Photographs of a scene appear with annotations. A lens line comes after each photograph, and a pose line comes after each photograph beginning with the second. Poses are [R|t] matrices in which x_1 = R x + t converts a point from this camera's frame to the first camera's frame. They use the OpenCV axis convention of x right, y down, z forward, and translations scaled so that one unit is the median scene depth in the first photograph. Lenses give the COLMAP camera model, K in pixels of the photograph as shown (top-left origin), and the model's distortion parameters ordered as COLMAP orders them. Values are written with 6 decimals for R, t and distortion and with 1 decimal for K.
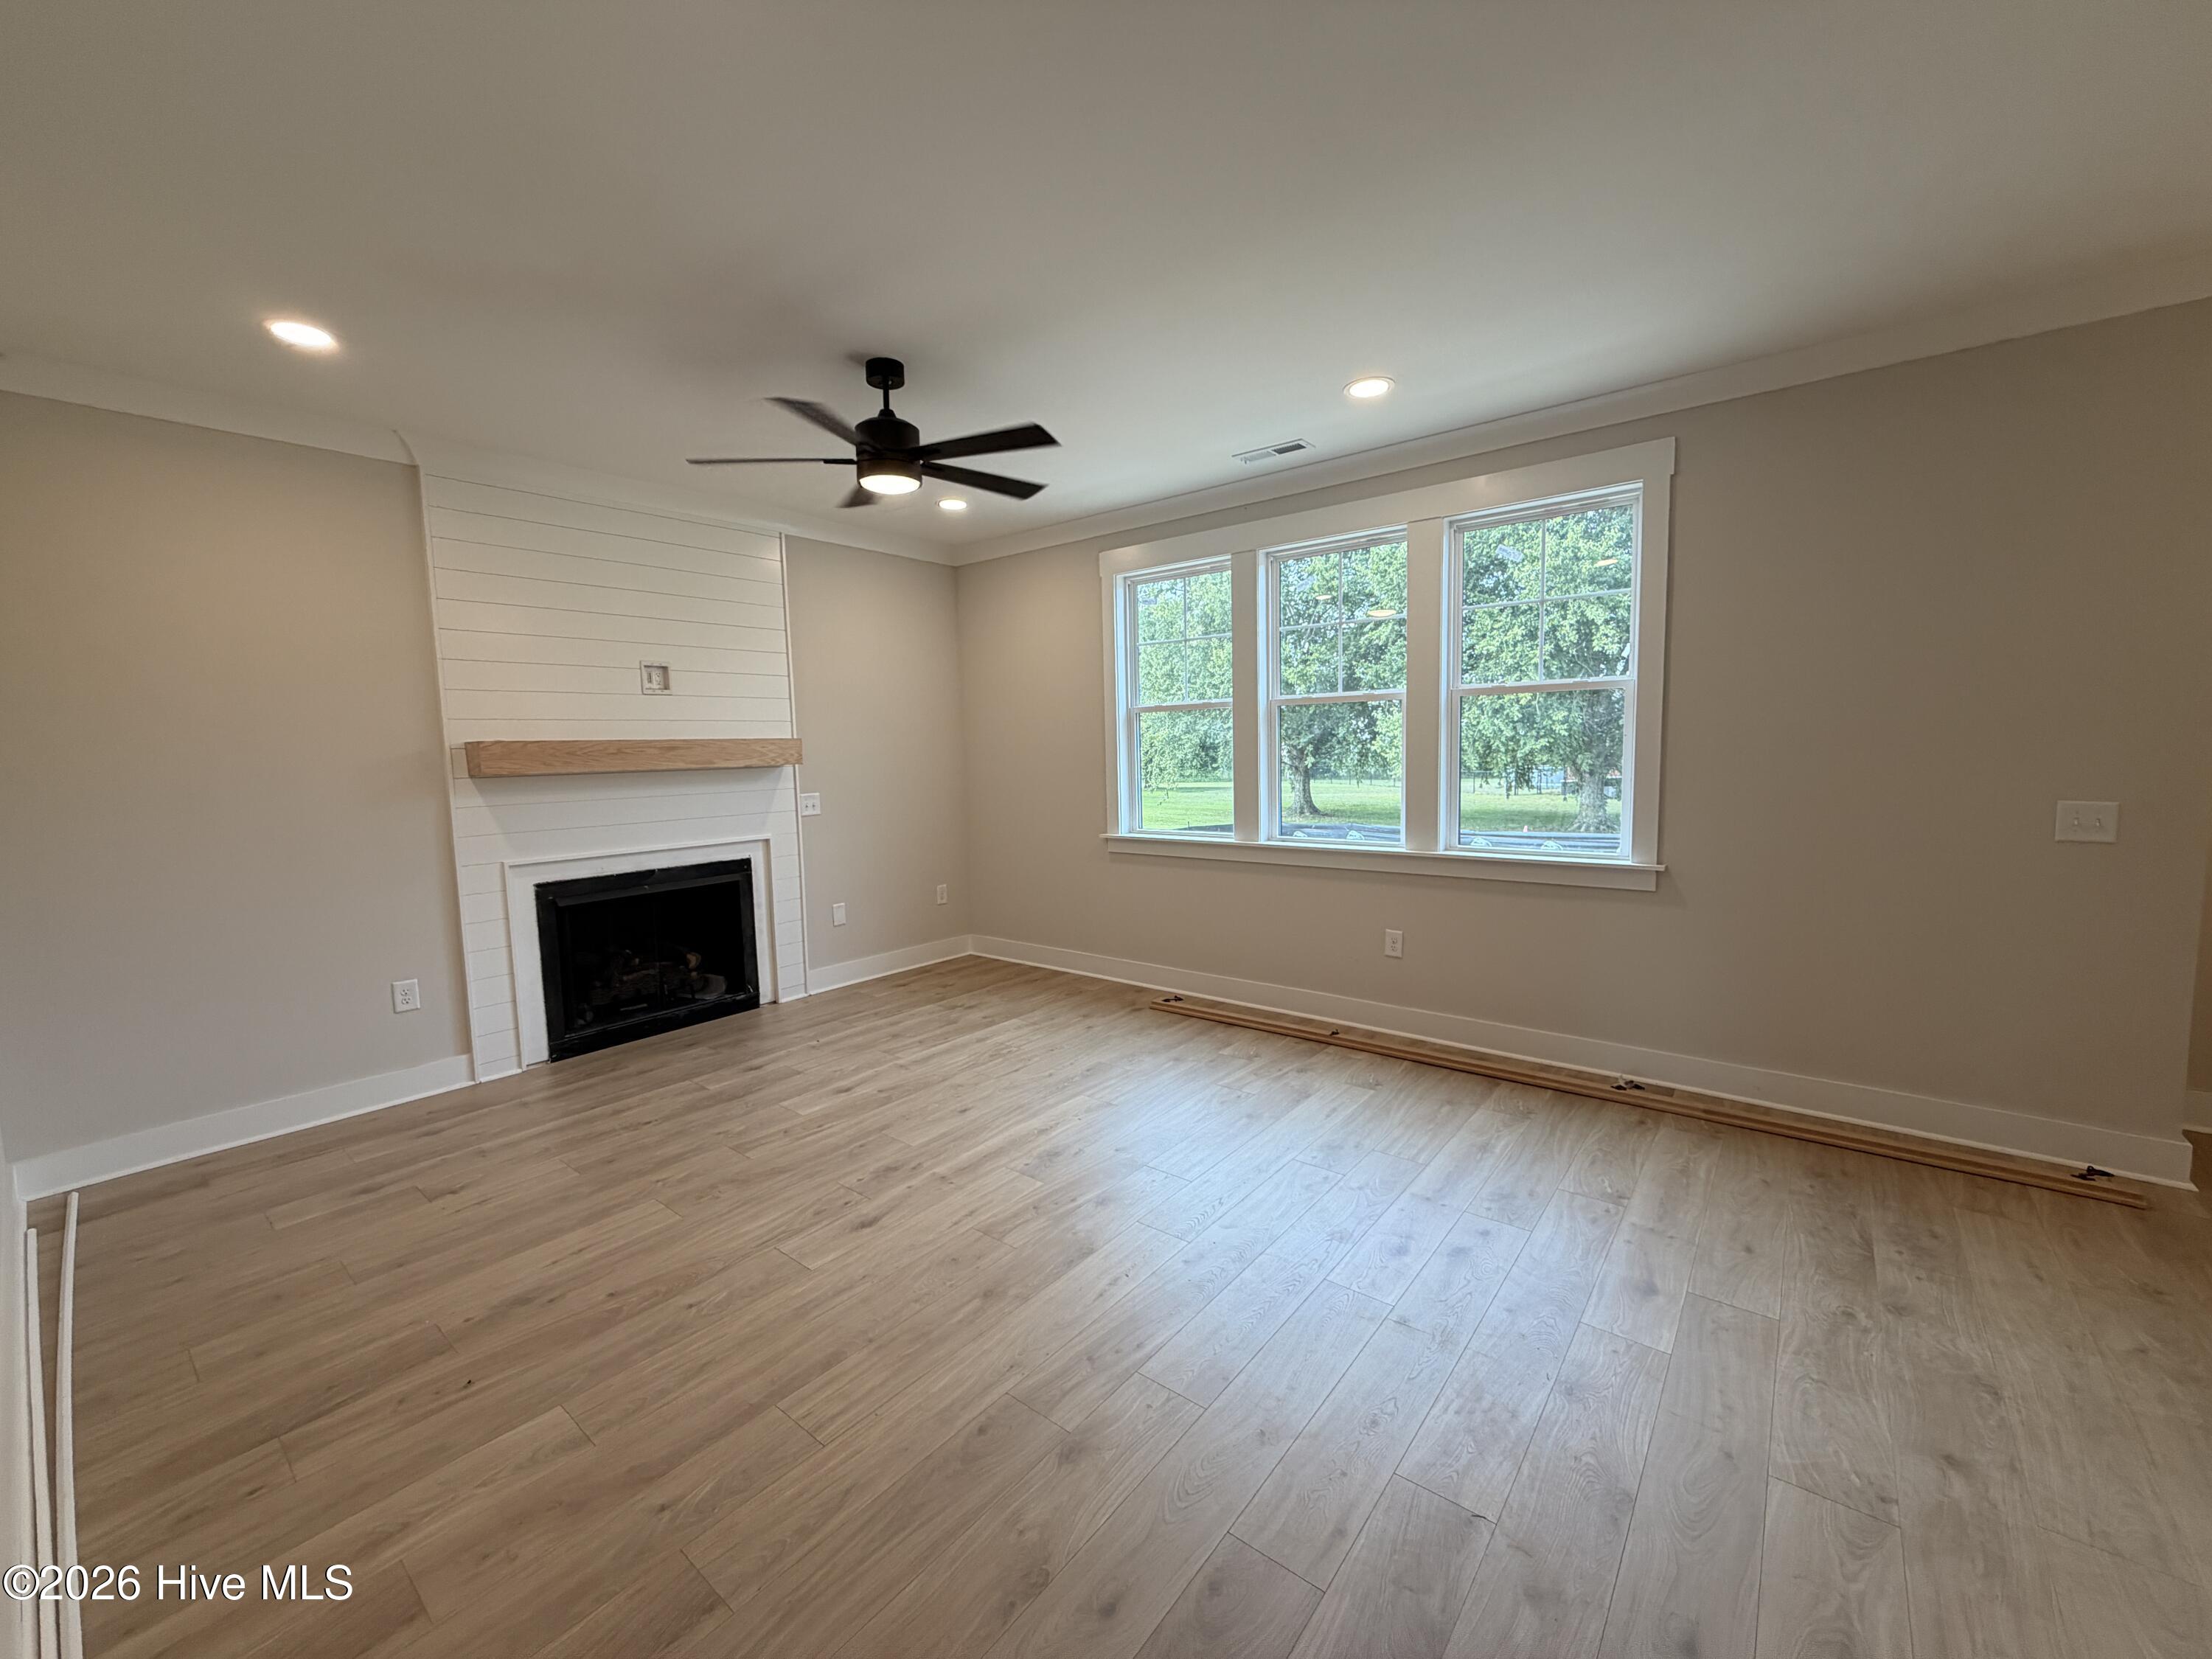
lens RADIAL K [[888.1, 0, 1104.5], [0, 888.1, 827.8], [0, 0, 1]] dist [-0.002151, 0.001067]
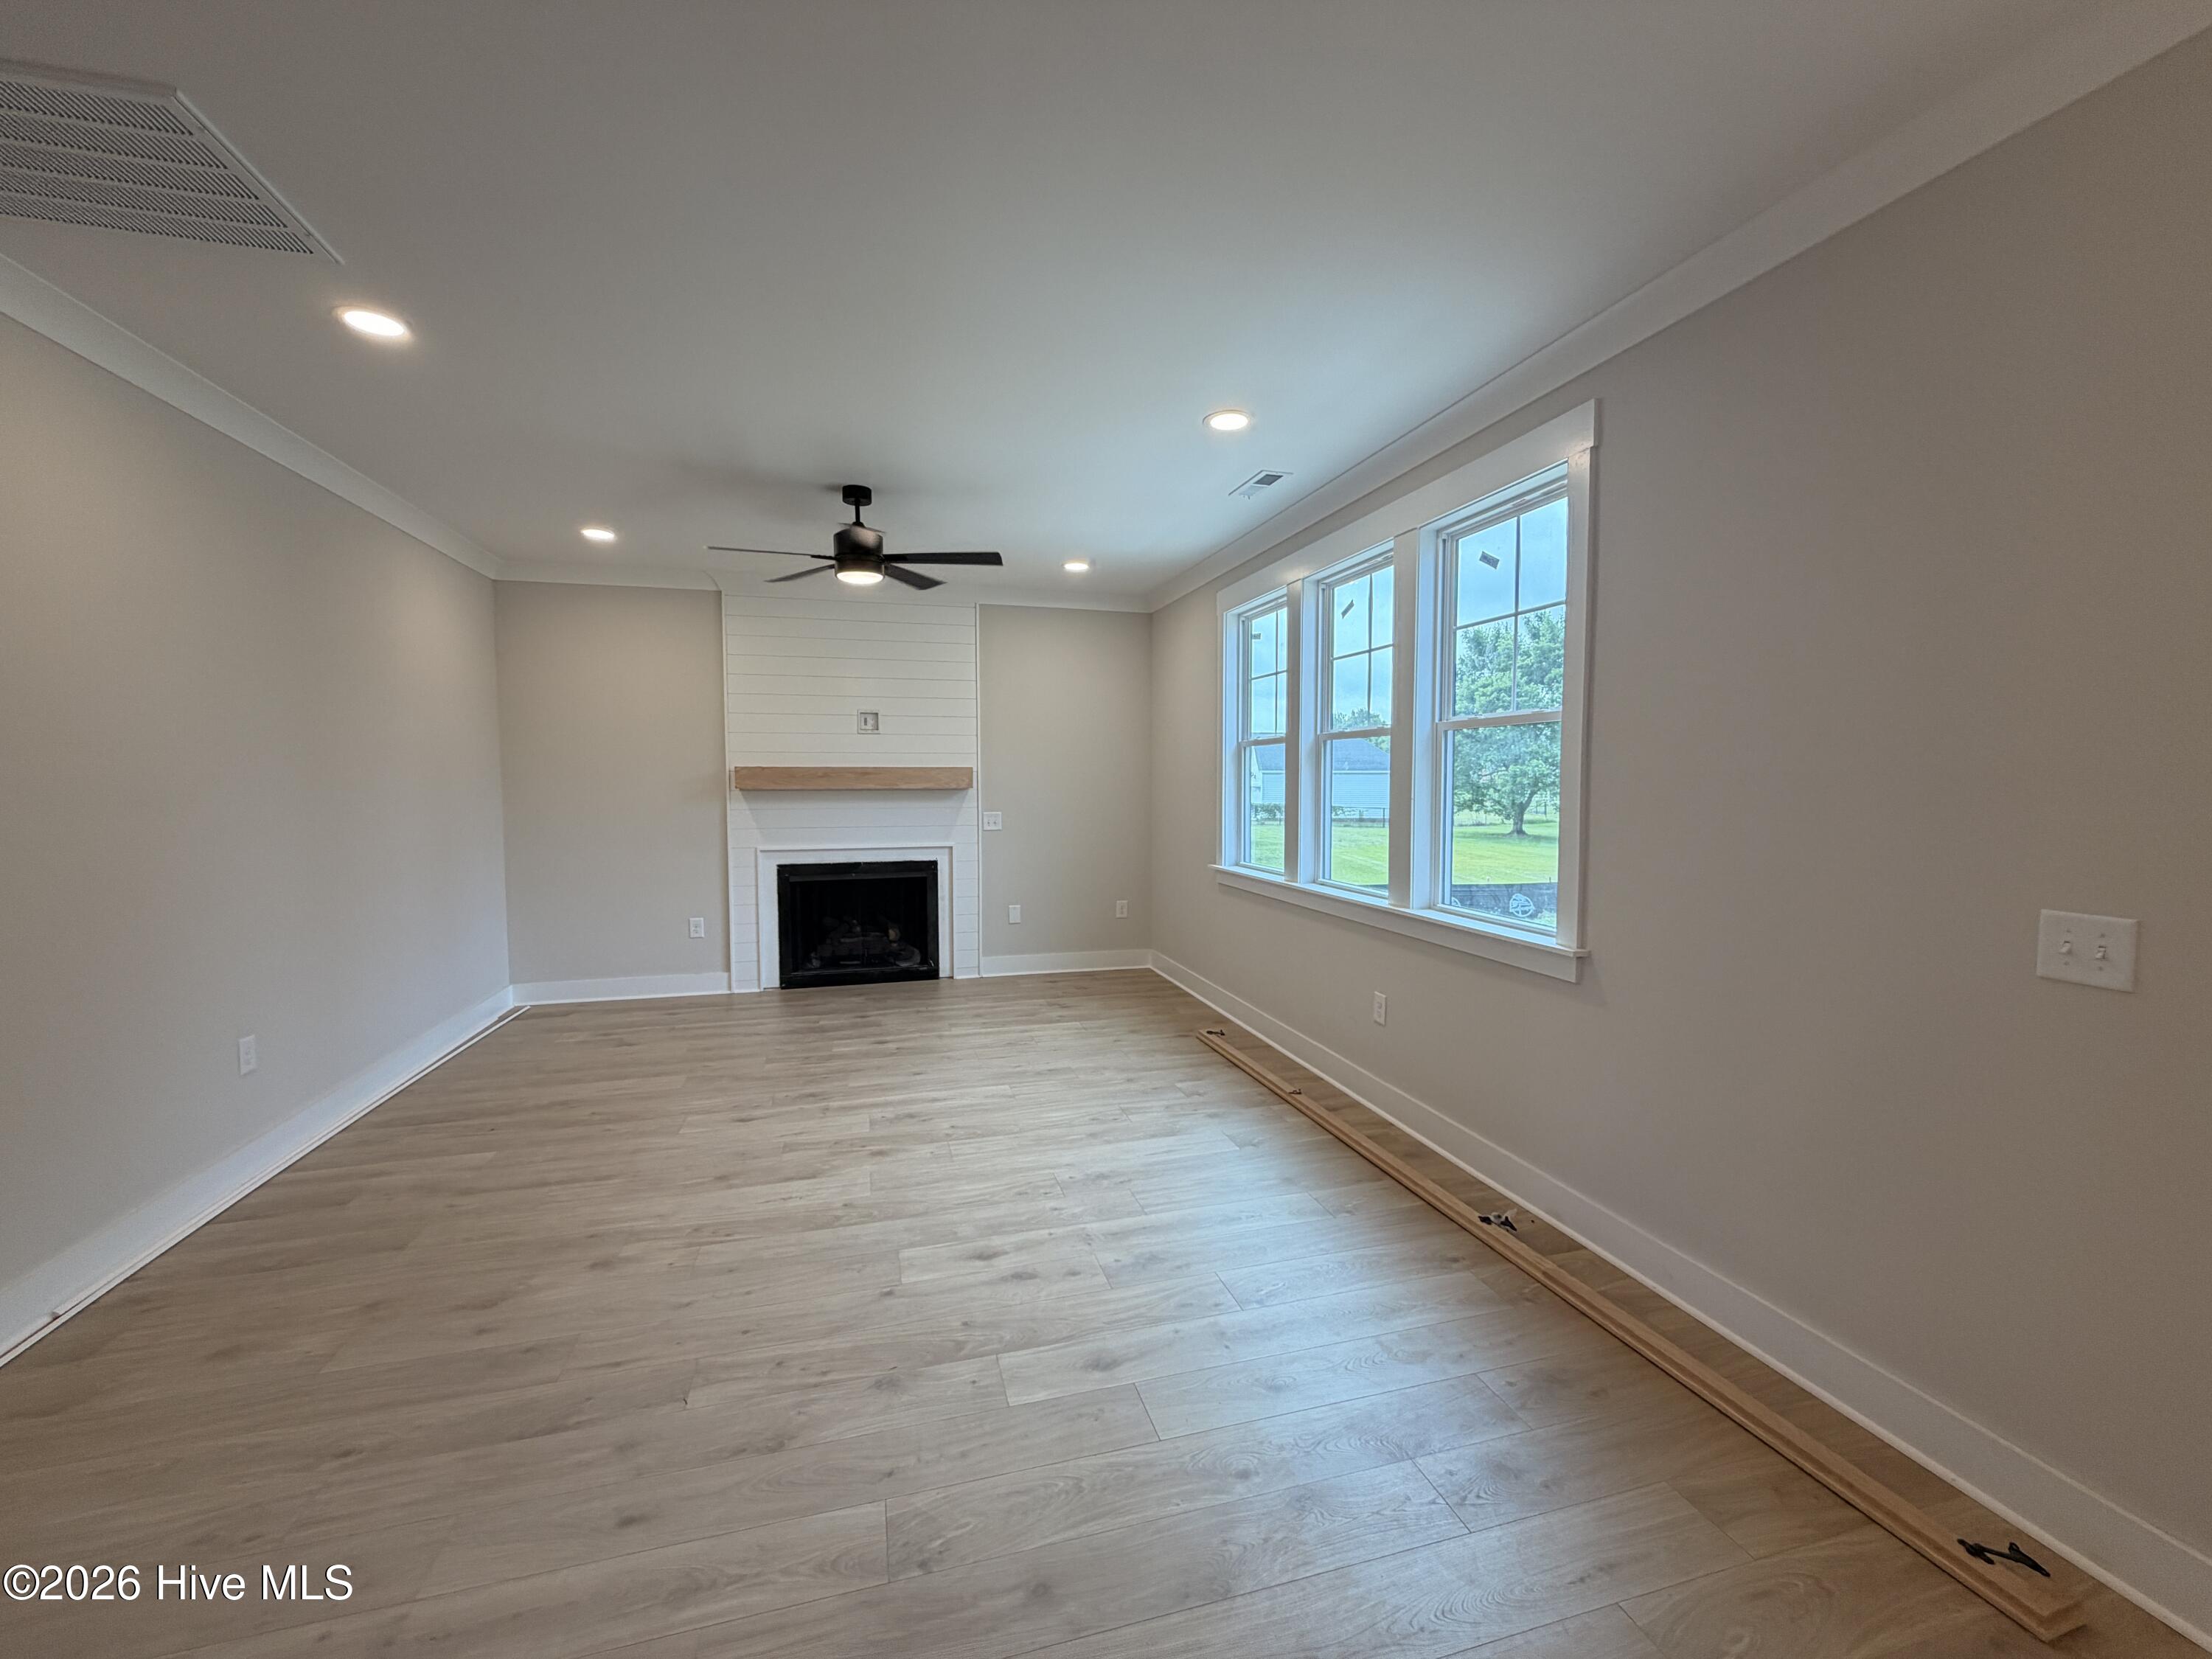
lens RADIAL K [[888.1, 0, 1103.7], [0, 888.1, 833.5], [0, 0, 1]] dist [-0.002151, 0.001067]
pose [[0.815930, 0.057574, -0.575277, 0.619516], [-0.071268, 0.997456, -0.001257, -0.023630], [0.573742, 0.042024, 0.817957, 0.111614]]
